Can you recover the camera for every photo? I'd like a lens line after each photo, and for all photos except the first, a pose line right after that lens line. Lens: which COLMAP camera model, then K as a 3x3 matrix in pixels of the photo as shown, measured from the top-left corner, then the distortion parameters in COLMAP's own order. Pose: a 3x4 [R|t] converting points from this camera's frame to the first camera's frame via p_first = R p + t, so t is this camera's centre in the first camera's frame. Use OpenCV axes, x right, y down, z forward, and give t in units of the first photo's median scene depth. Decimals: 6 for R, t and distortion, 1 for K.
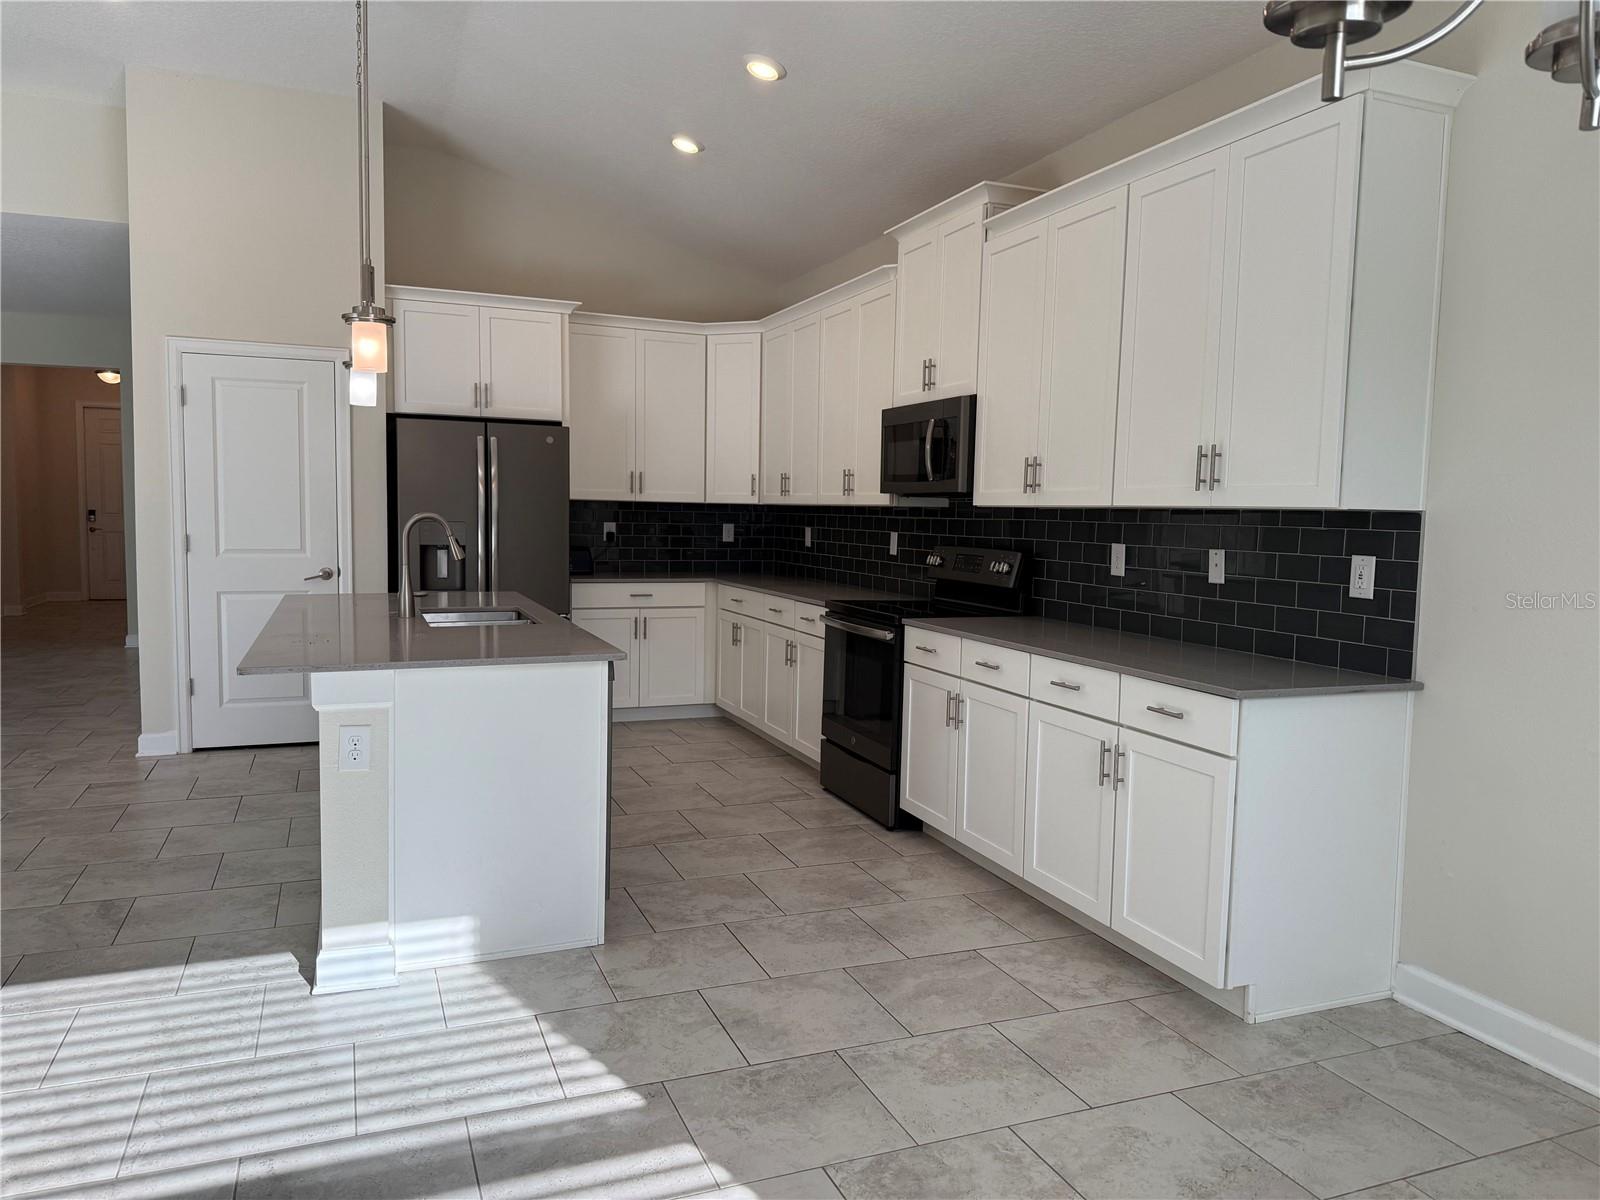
lens RADIAL K [[1112.1, 0, 800.0], [0, 1112.1, 600.0], [0, 0, 1]] dist [0.112970, -0.155845]
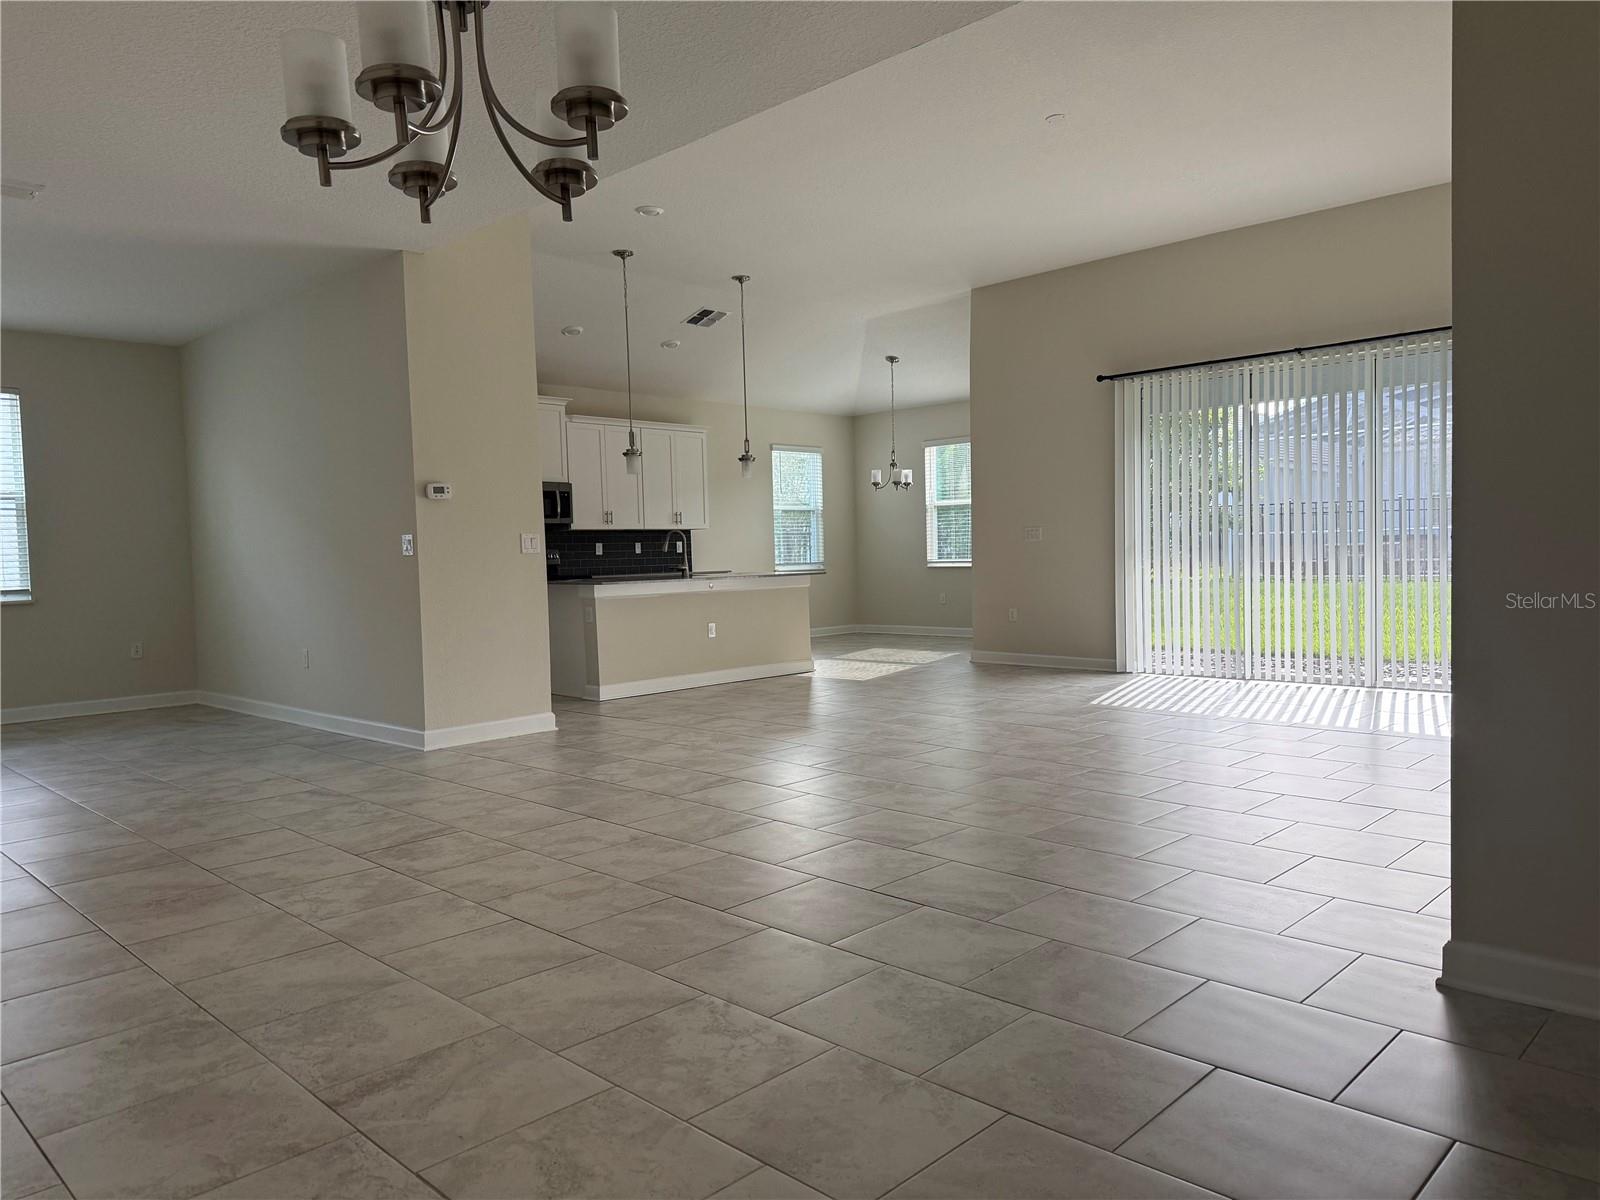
lens RADIAL K [[1112.1, 0, 800.0], [0, 1112.1, 600.0], [0, 0, 1]] dist [0.112970, -0.155845]
pose [[-0.405731, -0.047227, 0.912772, -2.239886], [0.094961, 0.991081, 0.093489, -0.112241], [-0.909046, 0.124609, -0.397628, 1.534190]]
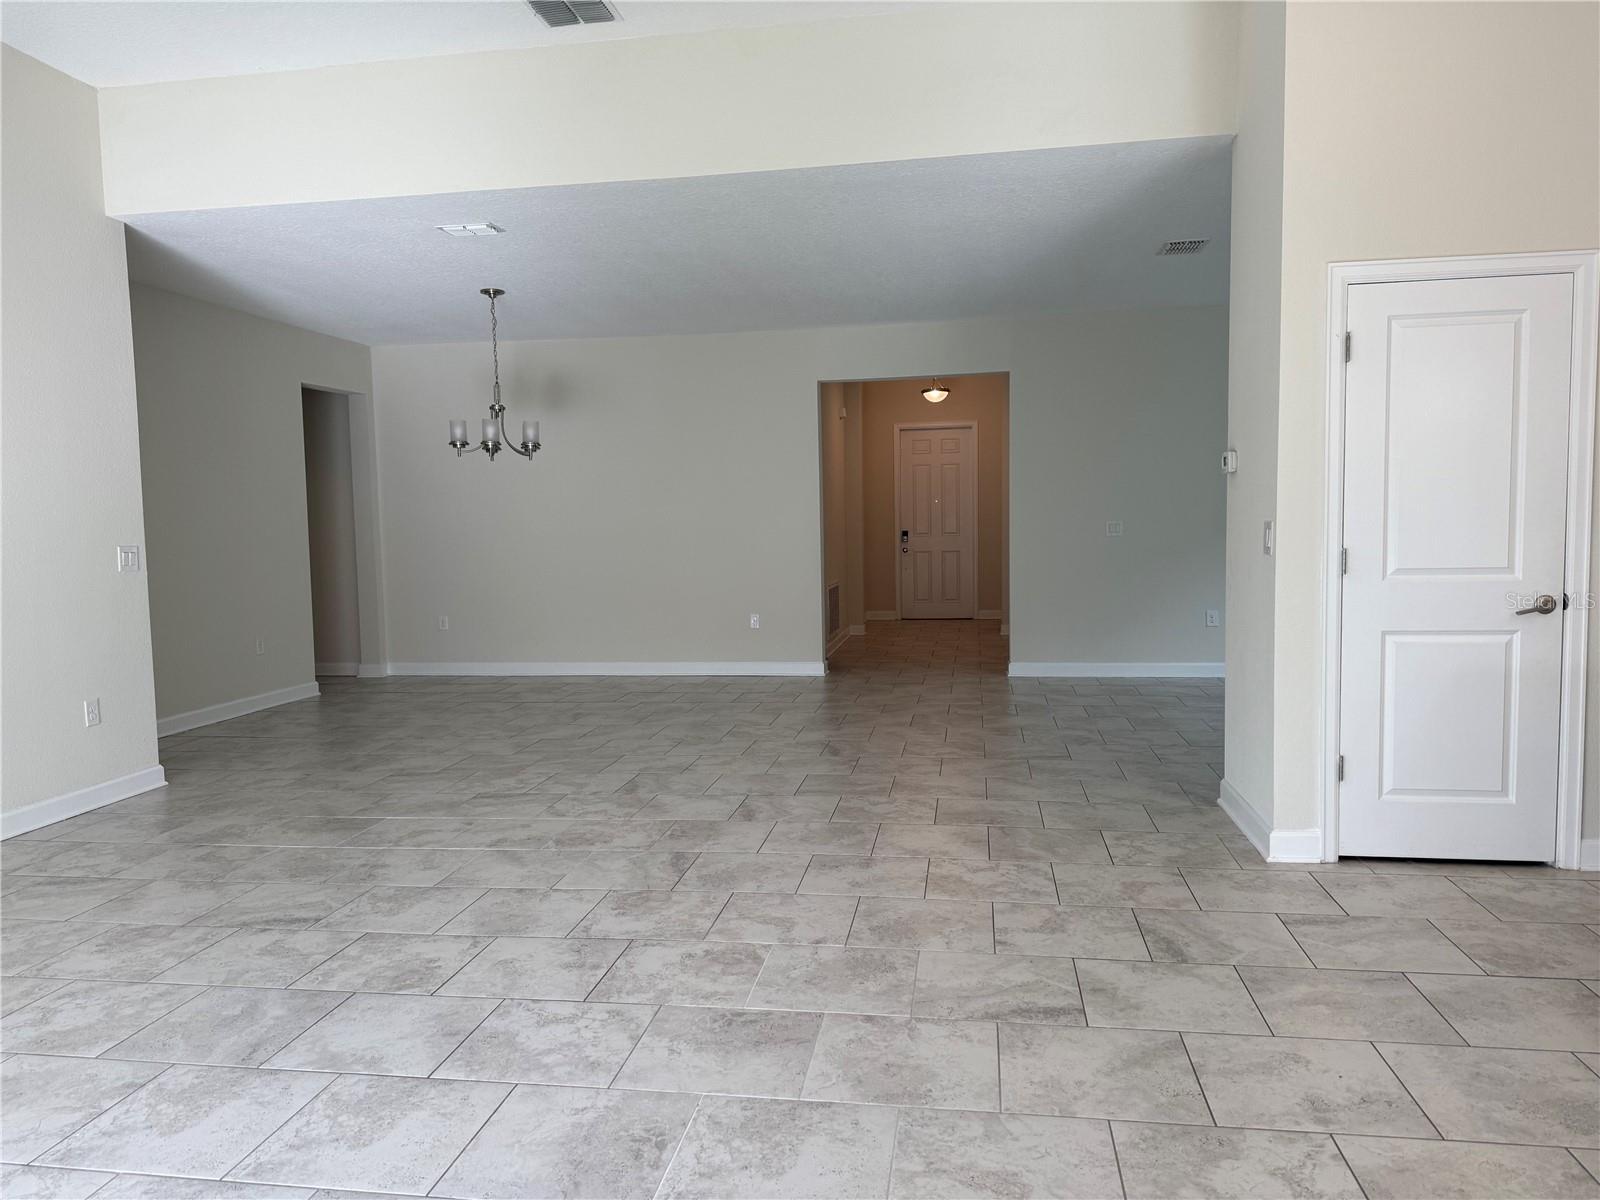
lens RADIAL K [[1112.1, 0, 800.0], [0, 1112.1, 600.0], [0, 0, 1]] dist [0.112970, -0.155845]
pose [[0.855704, 0.002285, -0.517461, -0.584914], [-0.008635, 0.999914, -0.009865, -0.020507], [0.517394, 0.012910, 0.855650, 0.298150]]
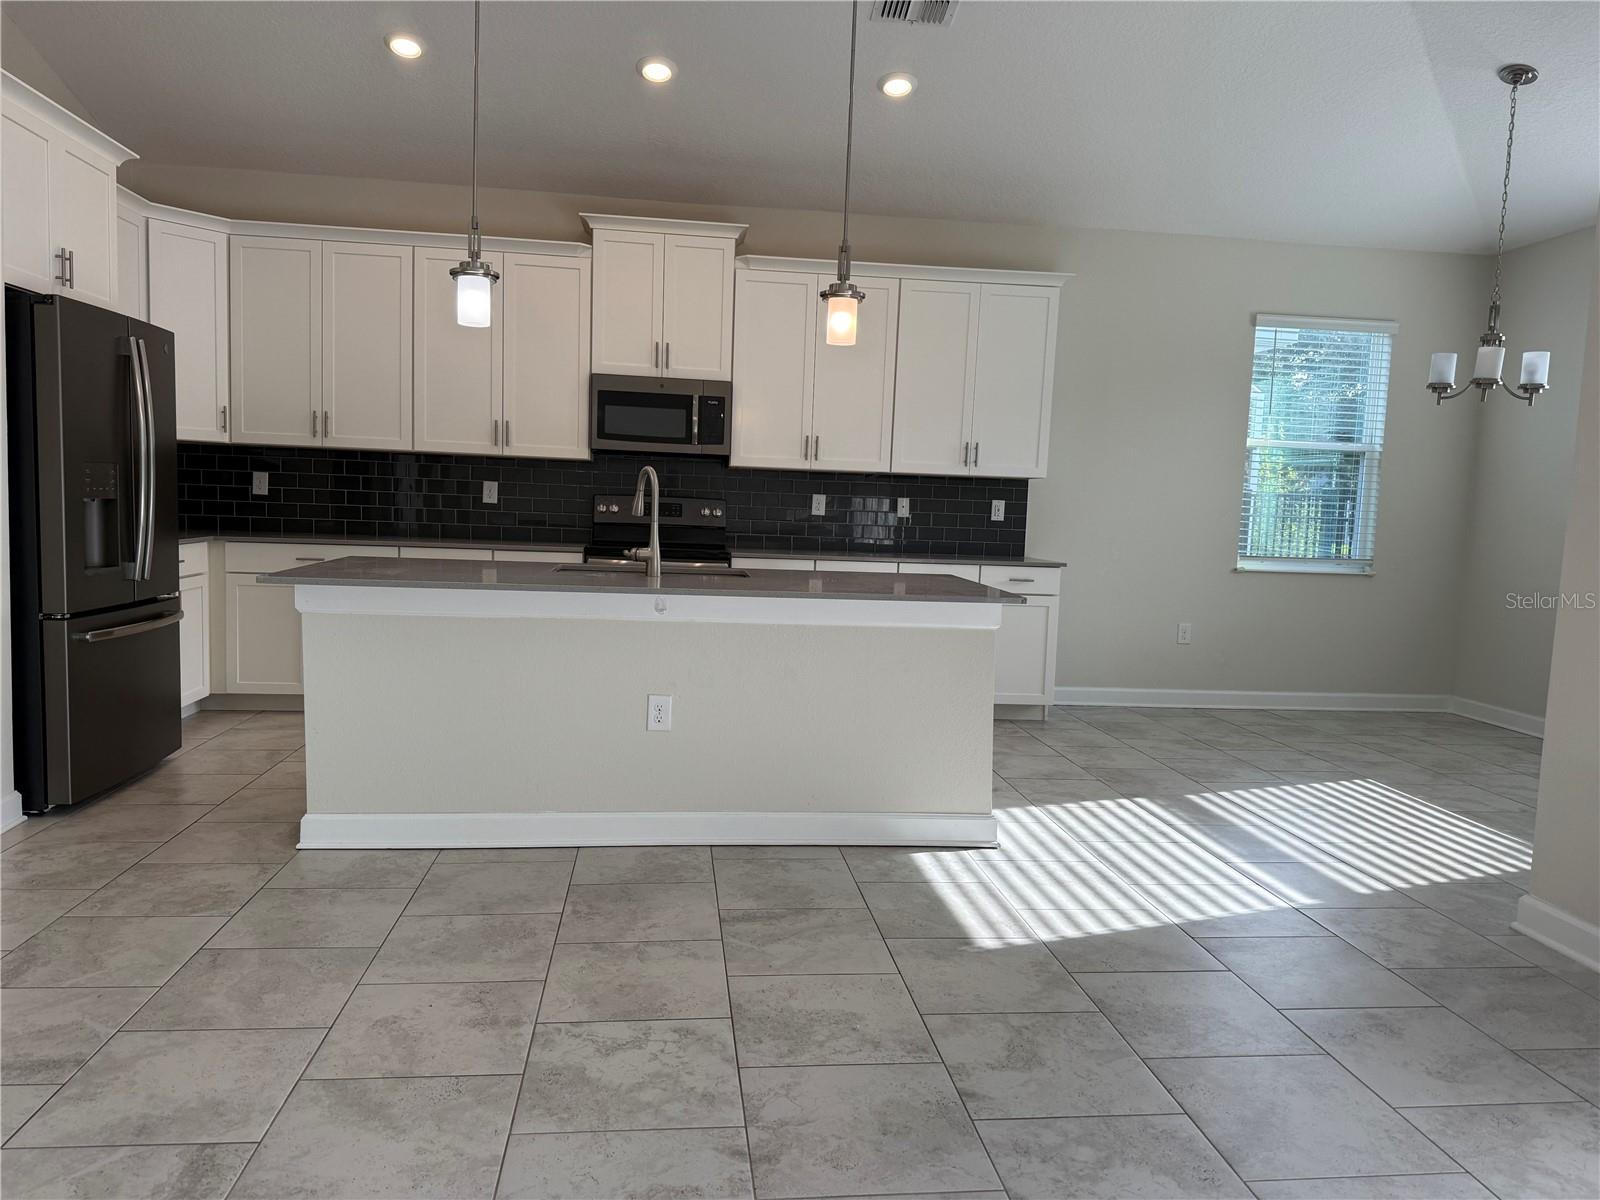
lens RADIAL K [[1112.1, 0, 800.0], [0, 1112.1, 600.0], [0, 0, 1]] dist [0.112970, -0.155845]
pose [[0.257382, -0.096283, 0.961501, -1.120670], [0.047654, 0.995078, 0.086889, -0.036923], [-0.965134, 0.023456, 0.260703, 0.582165]]
